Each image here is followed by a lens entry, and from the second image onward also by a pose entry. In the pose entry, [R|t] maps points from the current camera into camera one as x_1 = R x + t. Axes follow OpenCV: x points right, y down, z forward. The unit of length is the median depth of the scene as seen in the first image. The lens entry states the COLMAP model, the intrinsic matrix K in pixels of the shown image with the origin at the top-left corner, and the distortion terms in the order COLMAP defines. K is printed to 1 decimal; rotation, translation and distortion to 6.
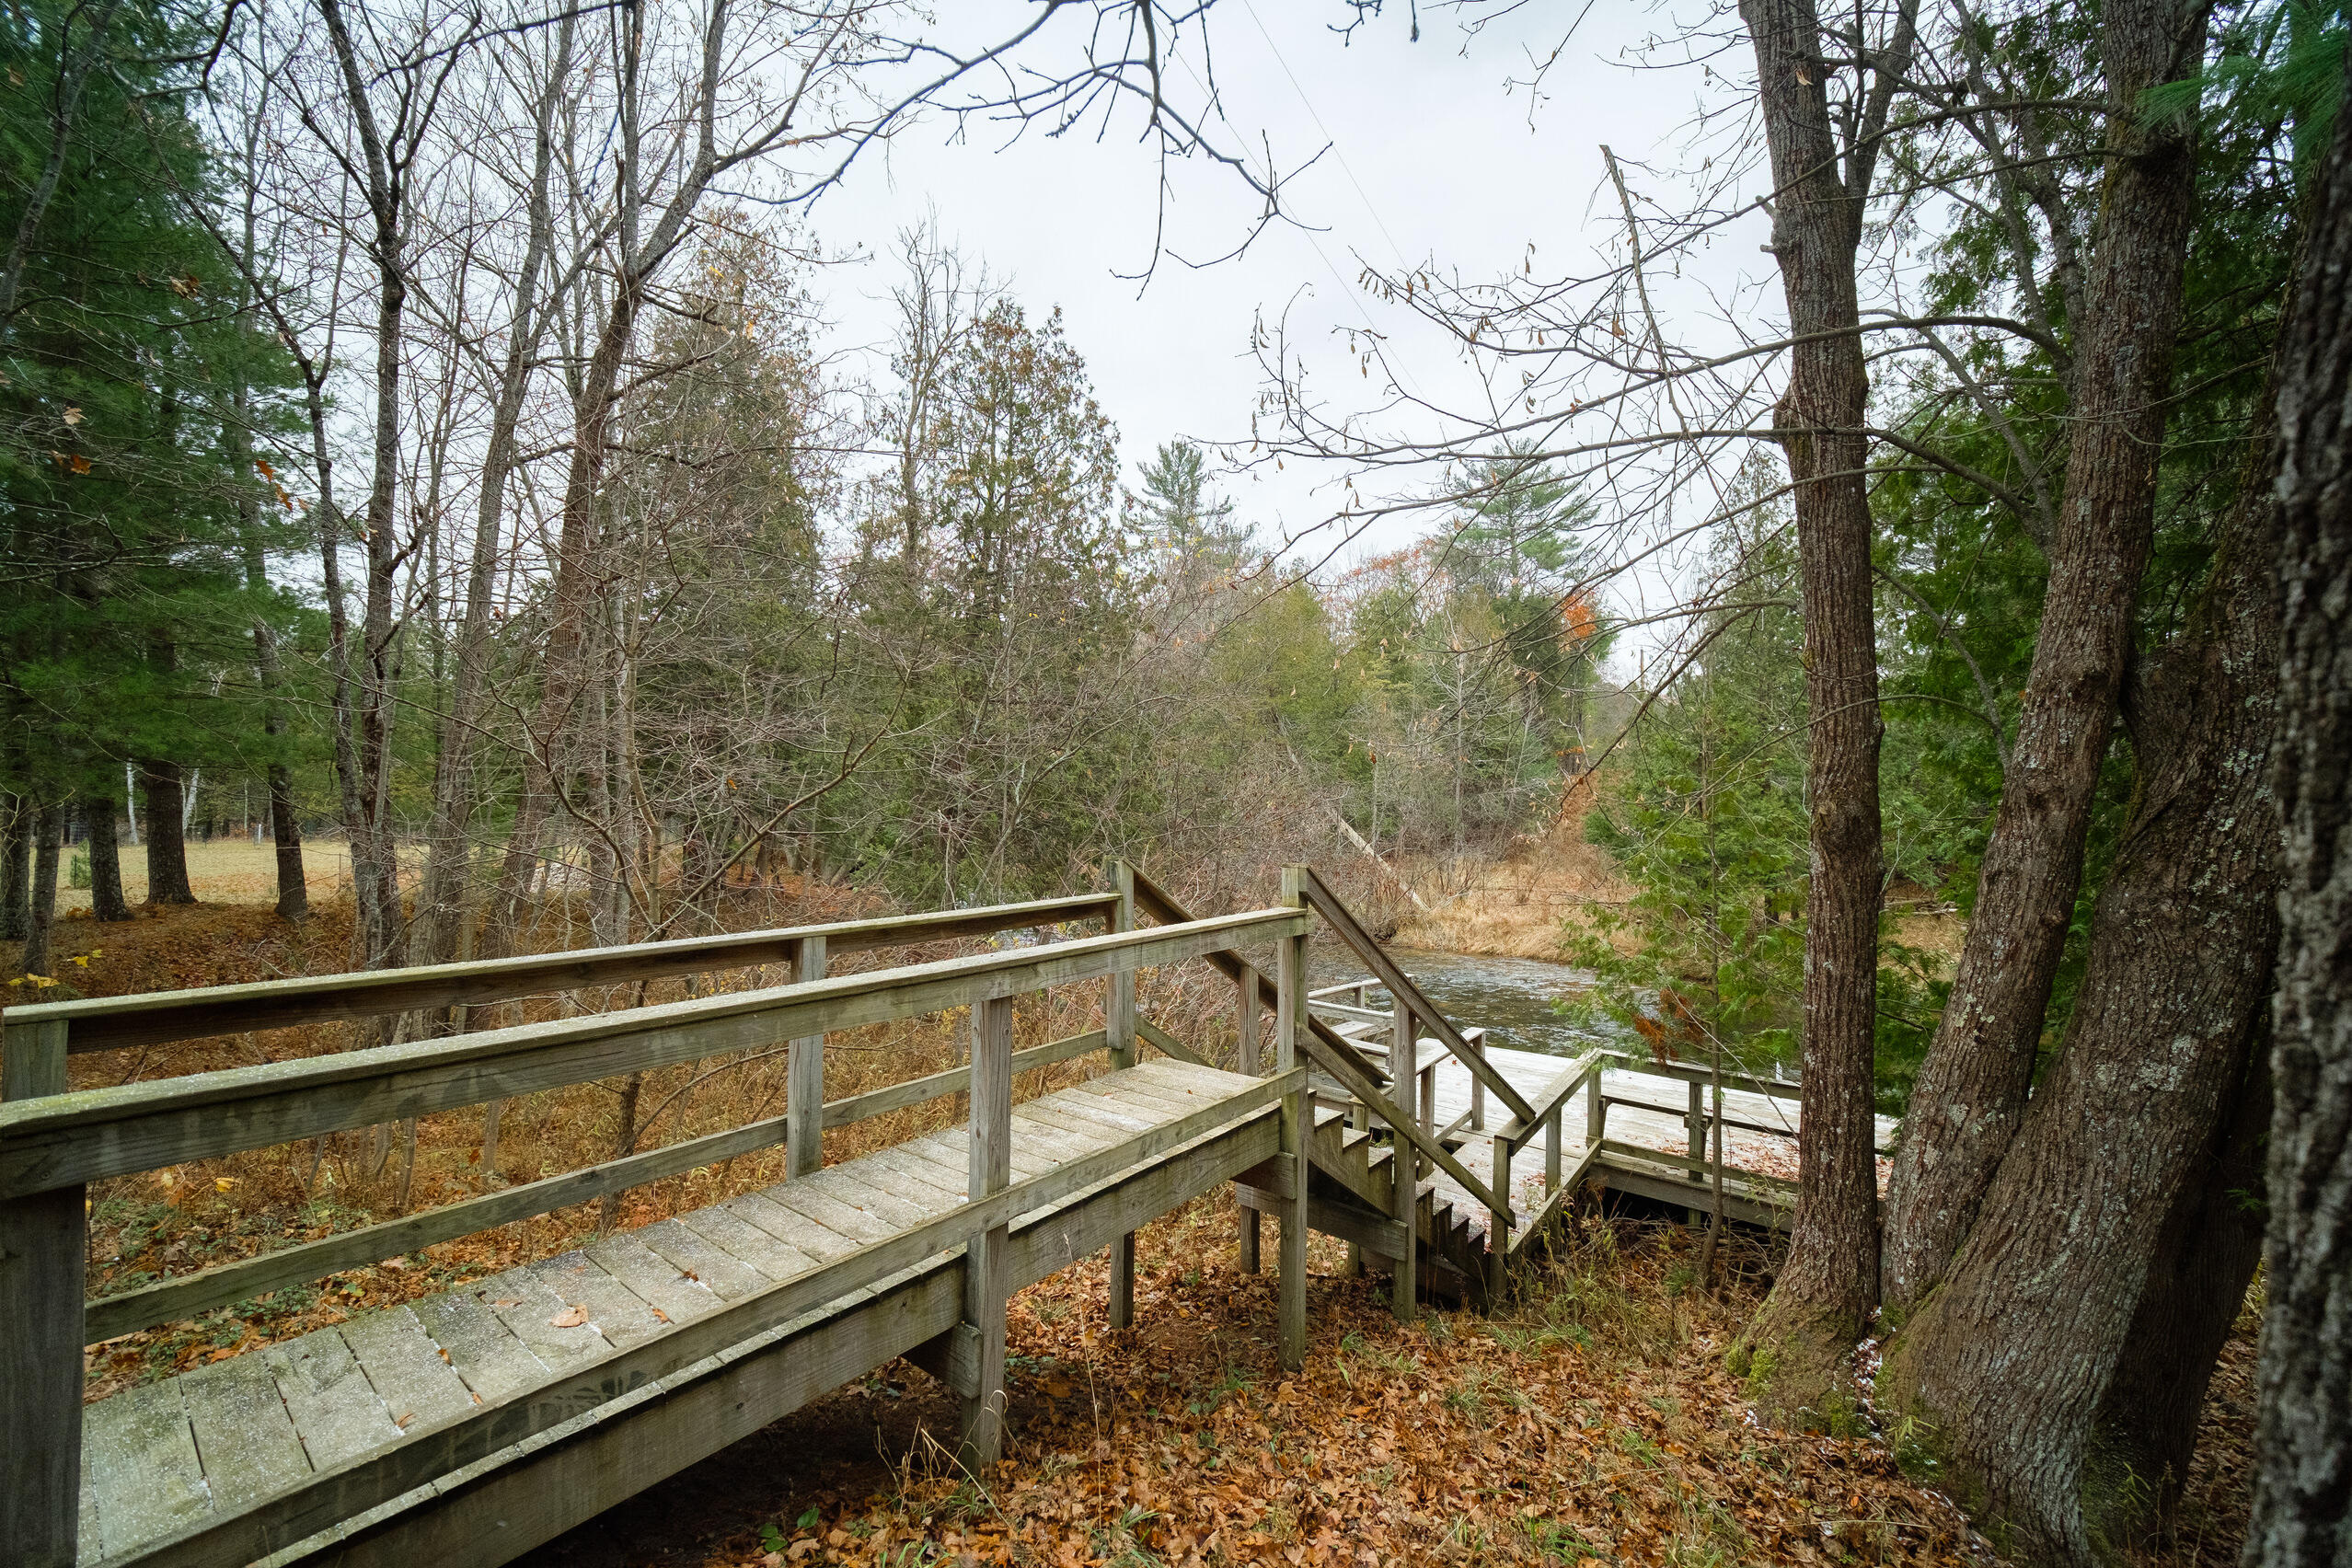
lens RADIAL K [[959.2, 0, 1158.7], [0, 959.2, 801.4], [0, 0, 1]] dist [0.000070, -0.000130]
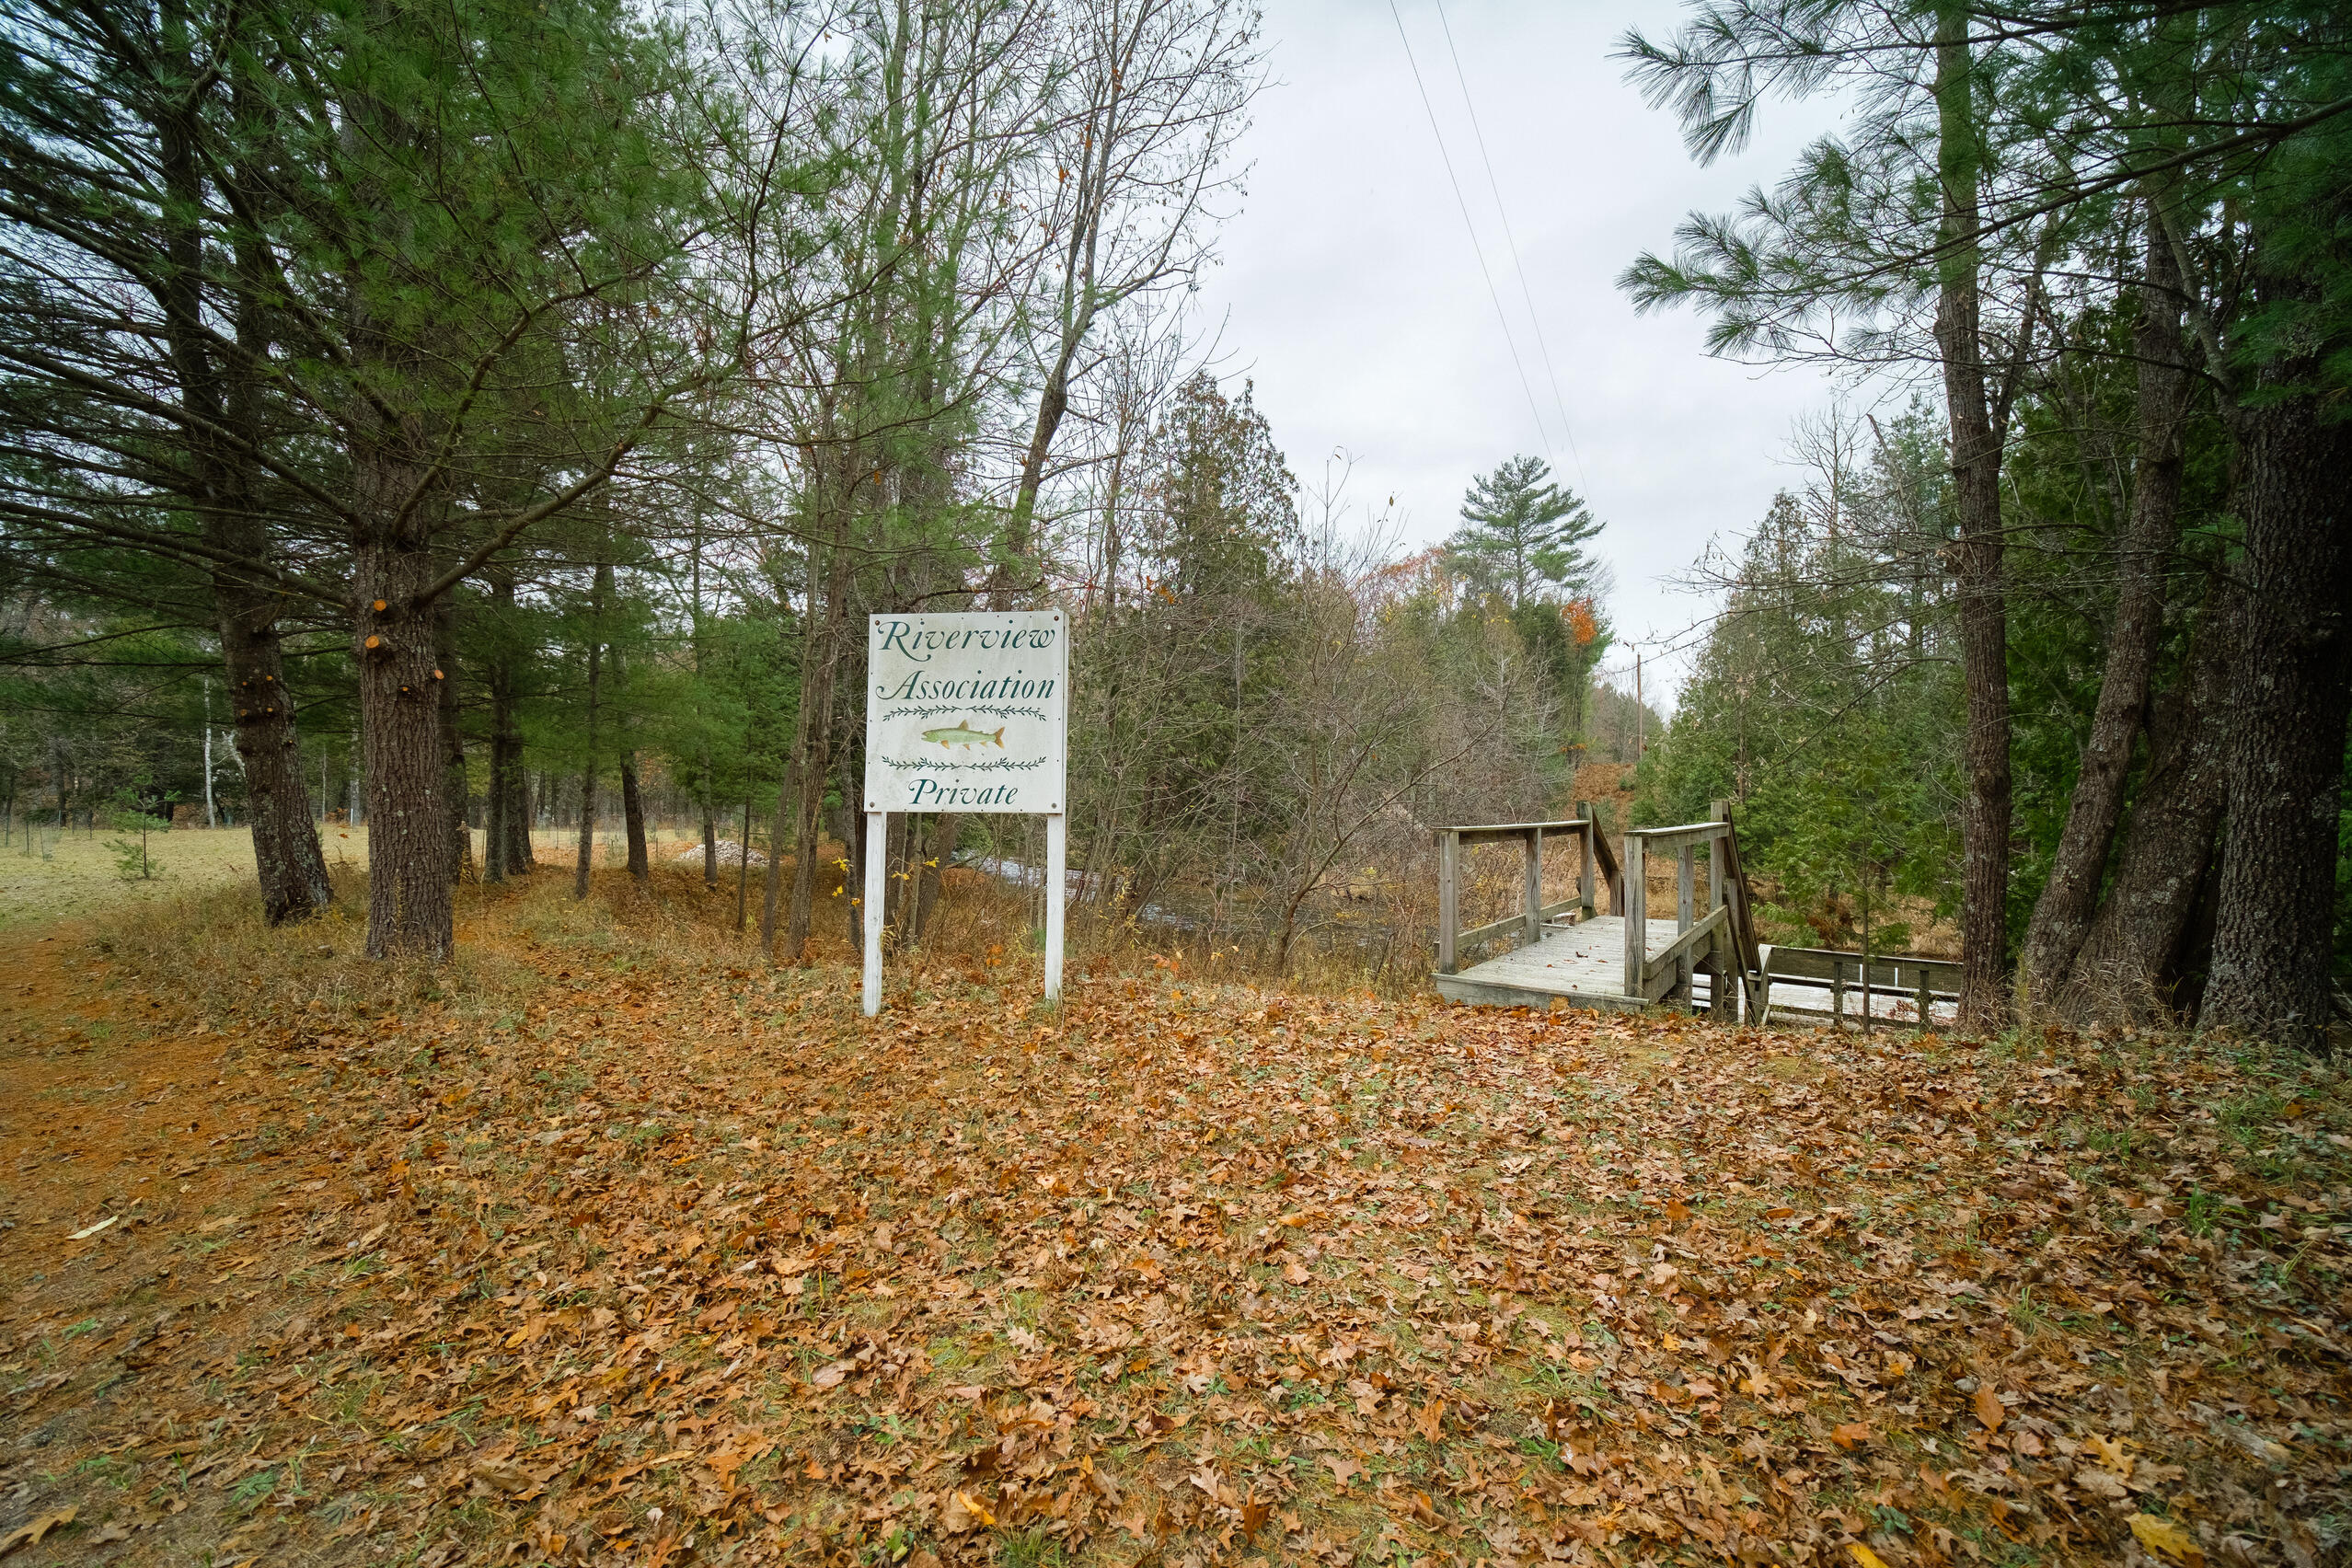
lens RADIAL K [[959.0, 0, 1184.5], [0, 959.0, 807.9], [0, 0, 1]] dist [0.016374, 0.000049]
pose [[0.998333, -0.001658, 0.057692, -0.166159], [0.001088, 0.999950, 0.009910, 0.009107], [-0.057706, -0.009831, 0.998285, -0.137669]]
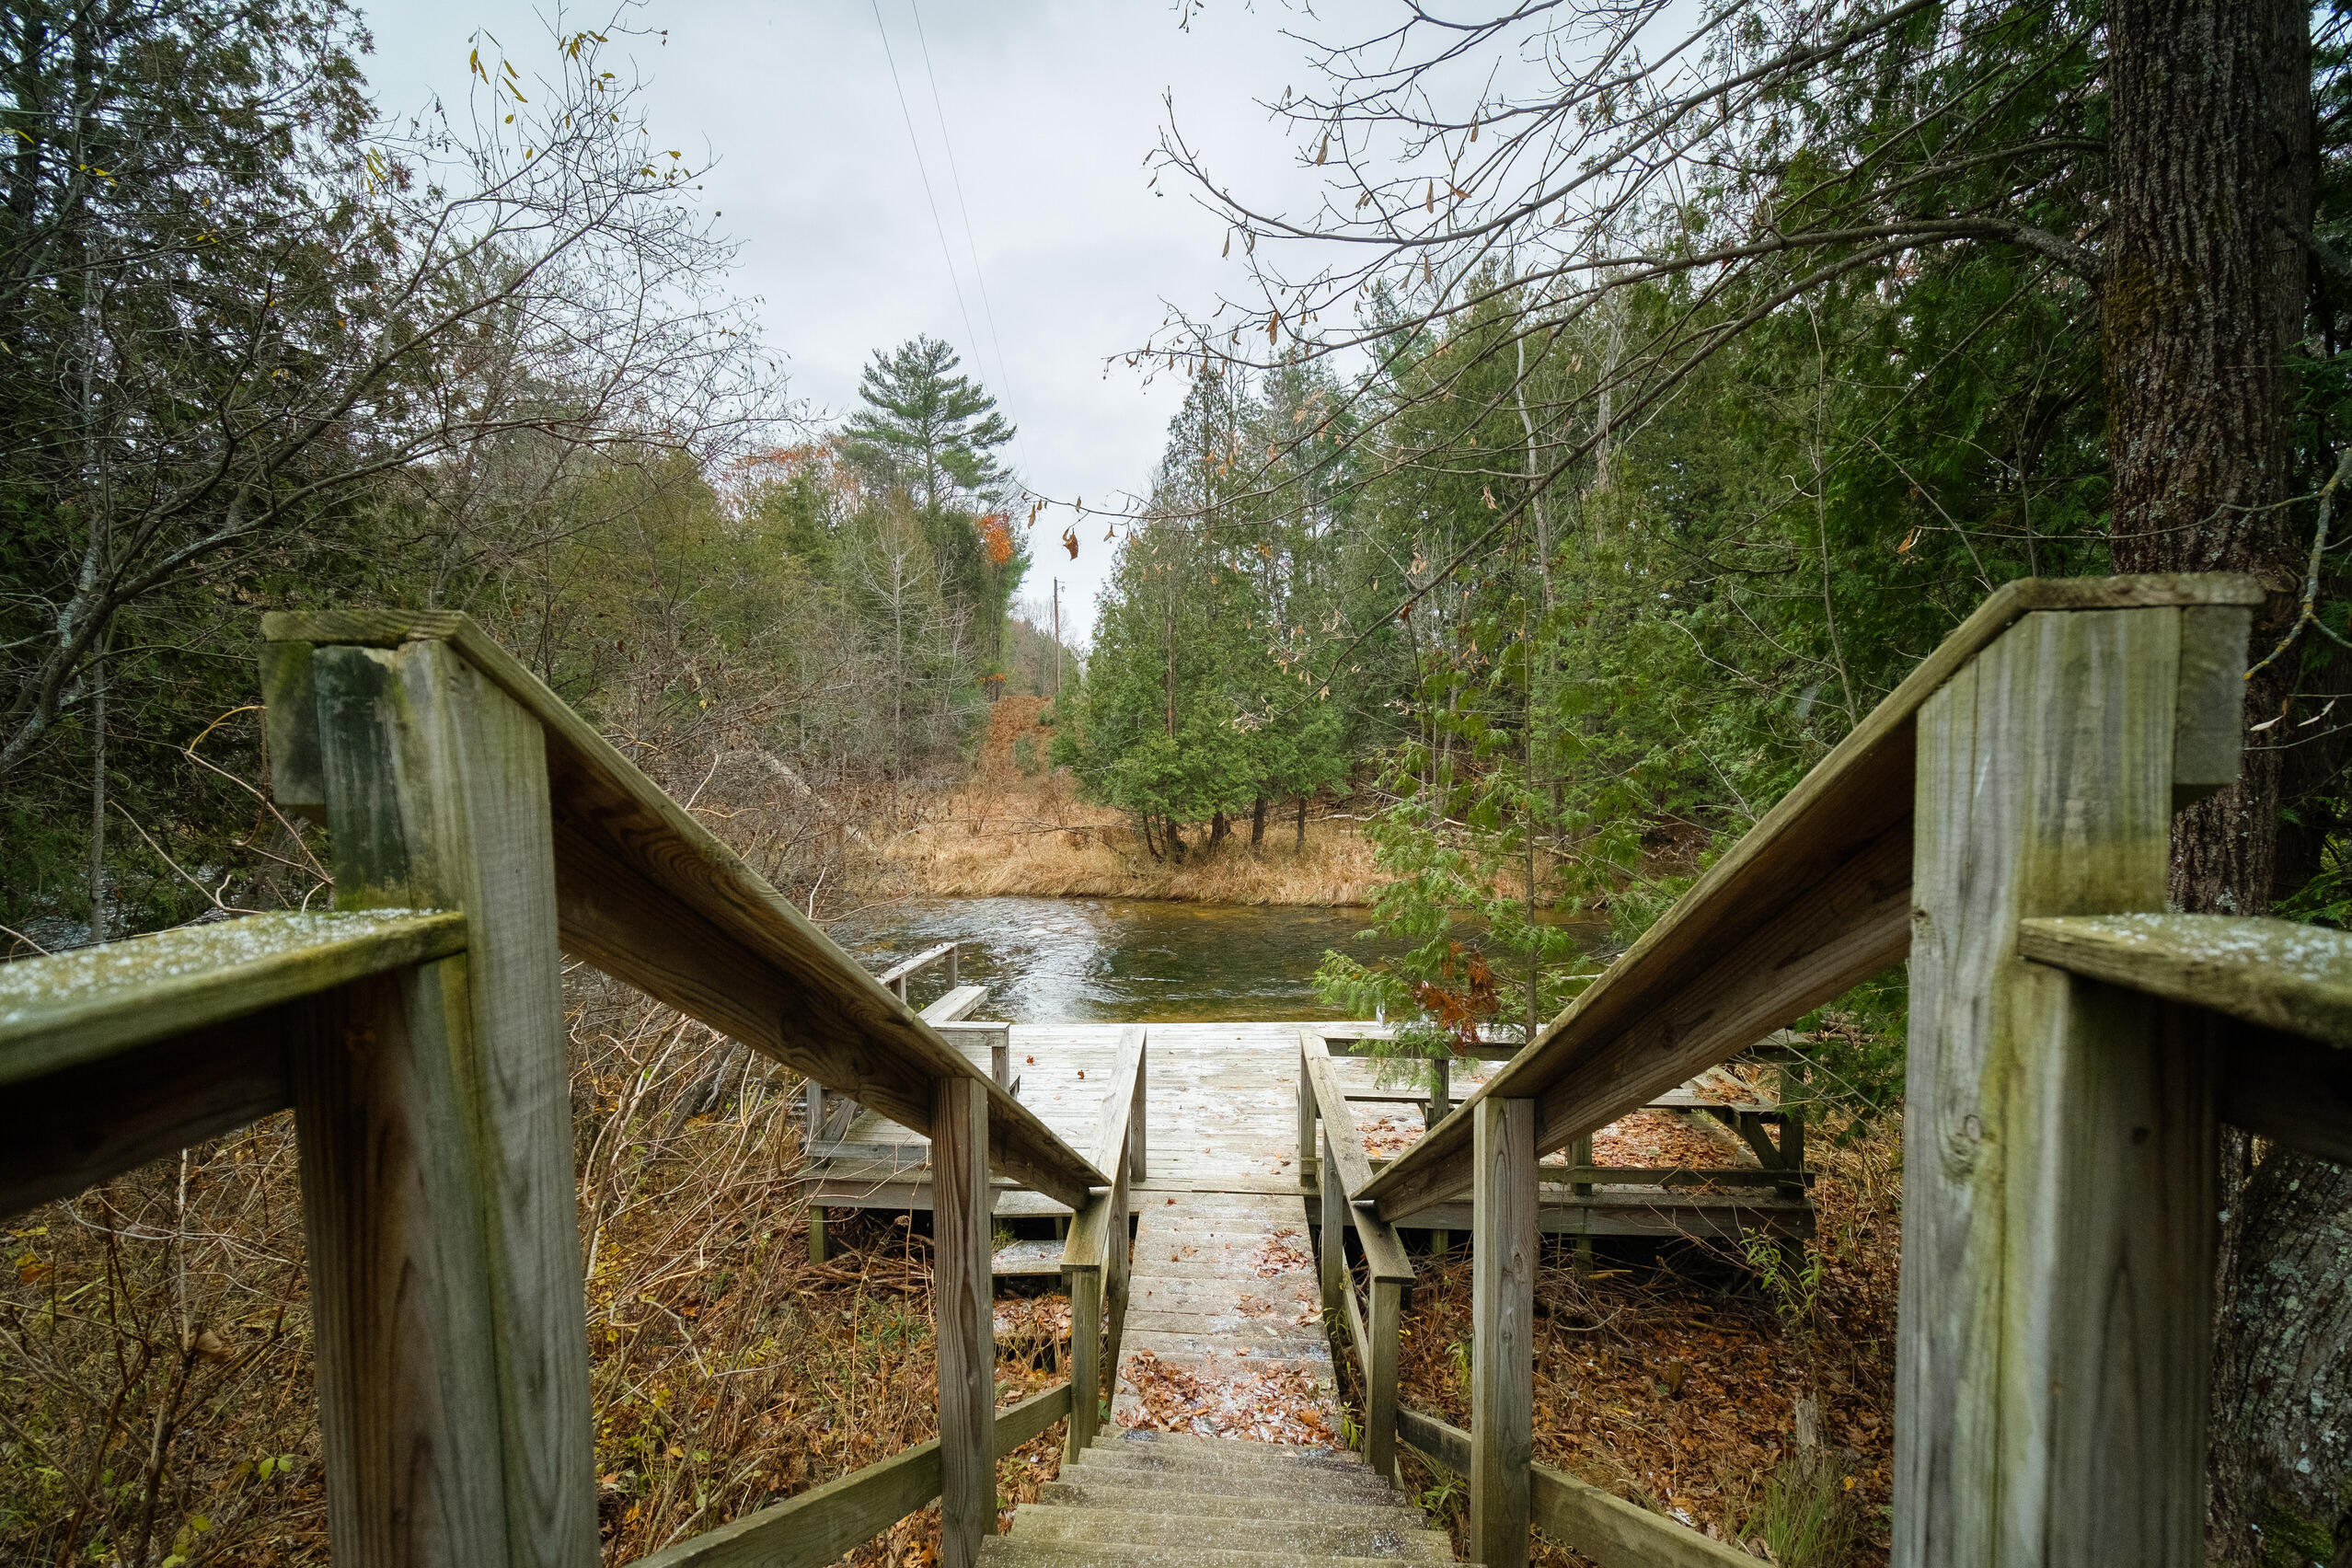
lens RADIAL K [[978.4, 0, 1173.8], [0, 978.4, 809.7], [0, 0, 1]] dist [0.000753, 0.000120]
pose [[0.816145, -0.048899, 0.575775, -0.006489], [0.005586, 0.997034, 0.076757, 0.013554], [-0.577820, -0.059429, 0.813998, 0.156929]]
